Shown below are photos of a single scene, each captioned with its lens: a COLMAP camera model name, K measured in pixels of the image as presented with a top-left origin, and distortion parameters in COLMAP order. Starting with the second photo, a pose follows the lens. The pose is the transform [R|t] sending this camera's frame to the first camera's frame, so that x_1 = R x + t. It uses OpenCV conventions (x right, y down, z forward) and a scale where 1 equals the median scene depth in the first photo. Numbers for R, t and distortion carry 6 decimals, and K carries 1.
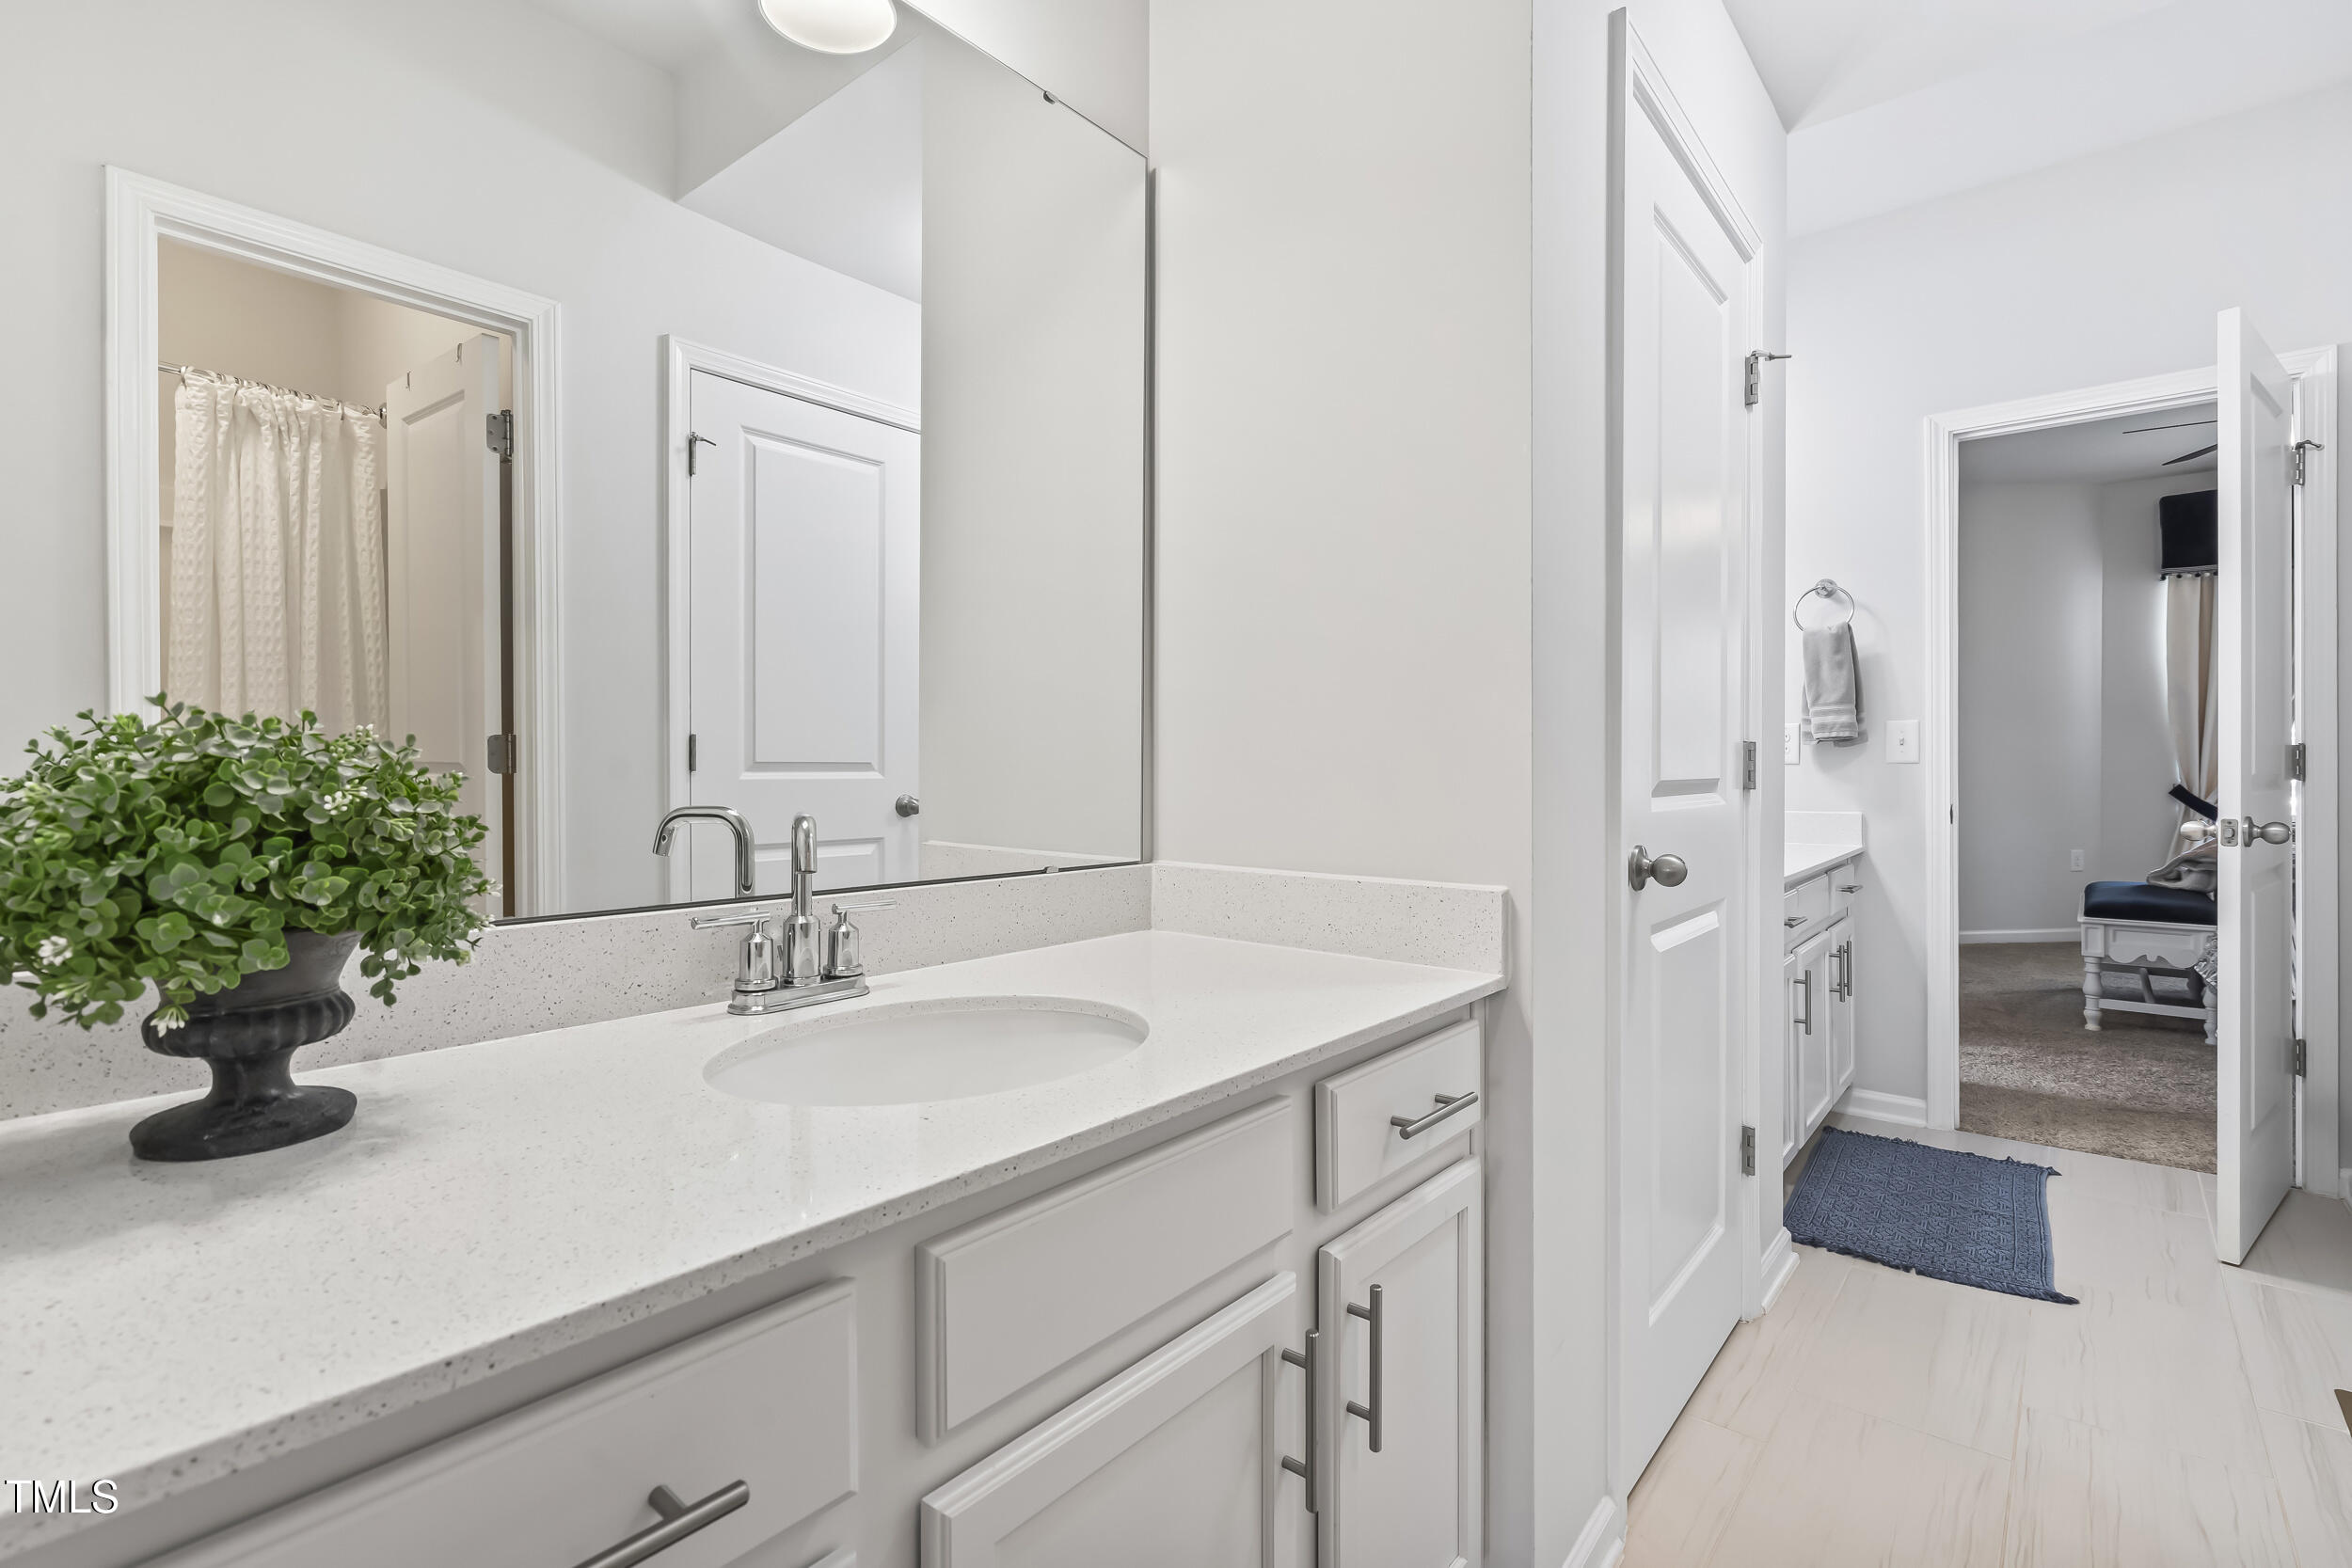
lens RADIAL K [[1074.9, 0, 1167.4], [0, 1074.9, 766.5], [0, 0, 1]] dist [-0.001056, 0.001175]
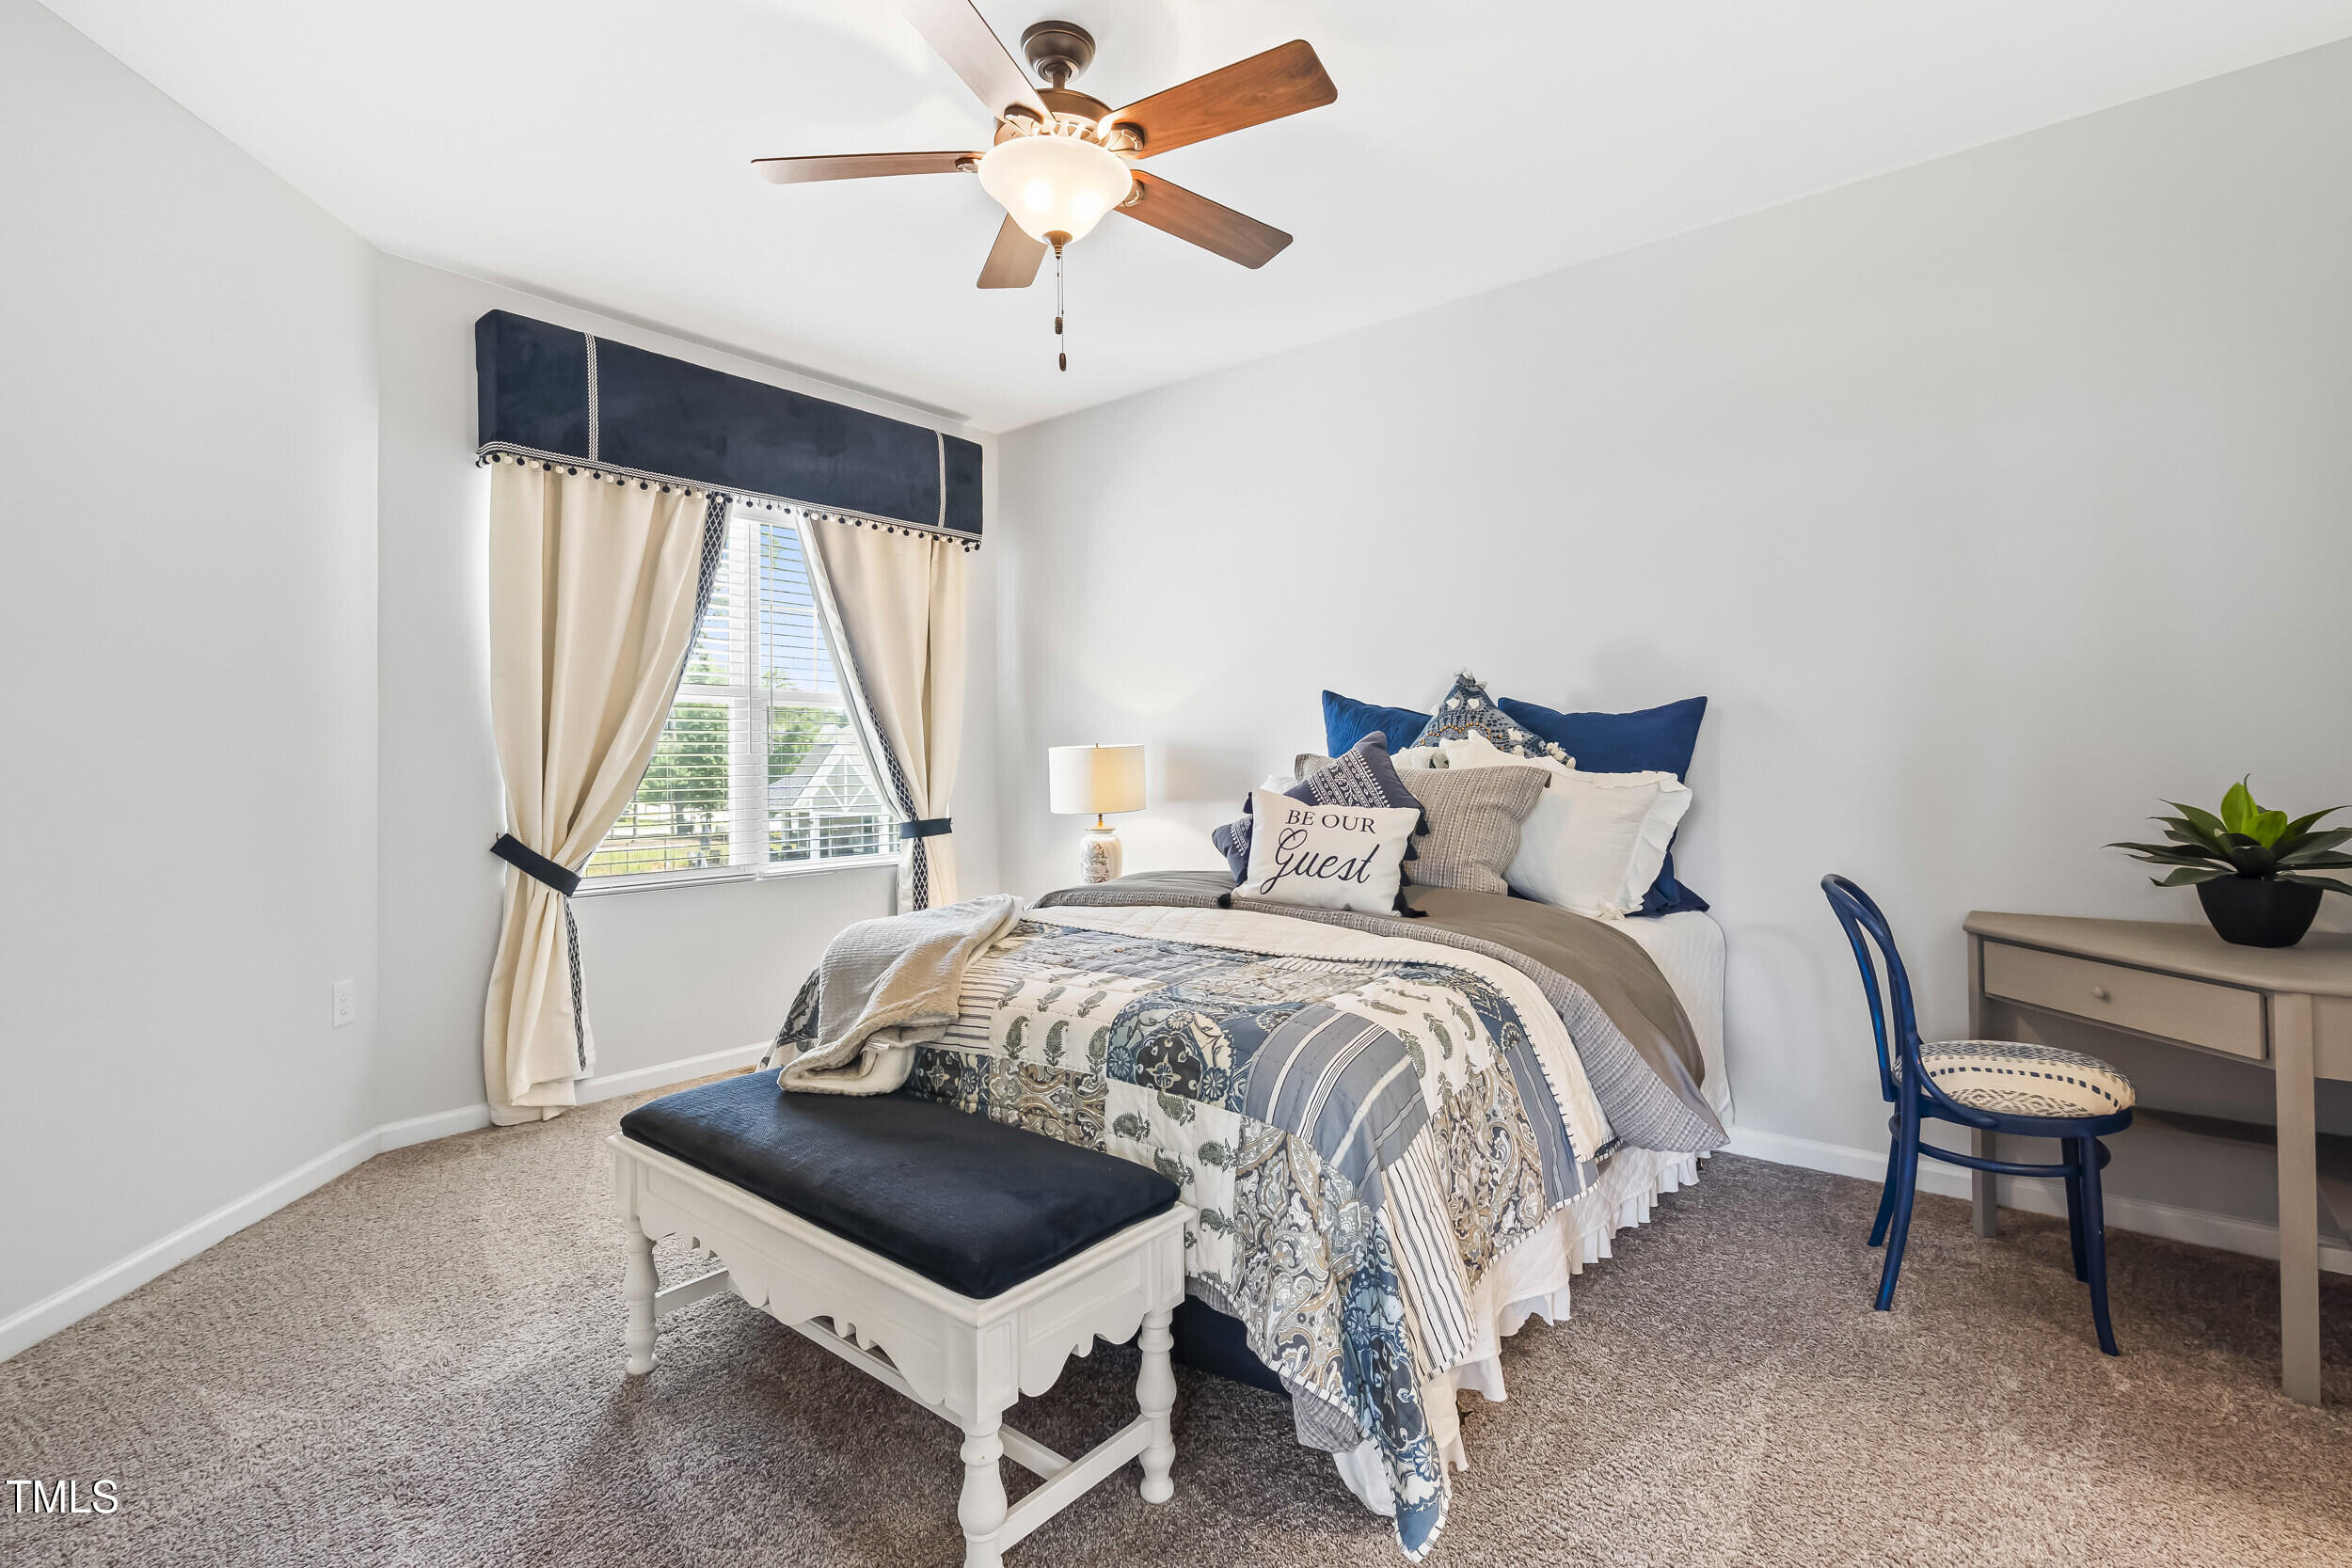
lens RADIAL K [[1074.9, 0, 1172.4], [0, 1074.9, 781.9], [0, 0, 1]] dist [-0.001056, 0.001175]
pose [[-0.003557, -0.008860, 0.999954, 0.381549], [0.013477, 0.999870, 0.008908, -0.010802], [-0.999903, 0.013508, -0.003437, 0.659569]]
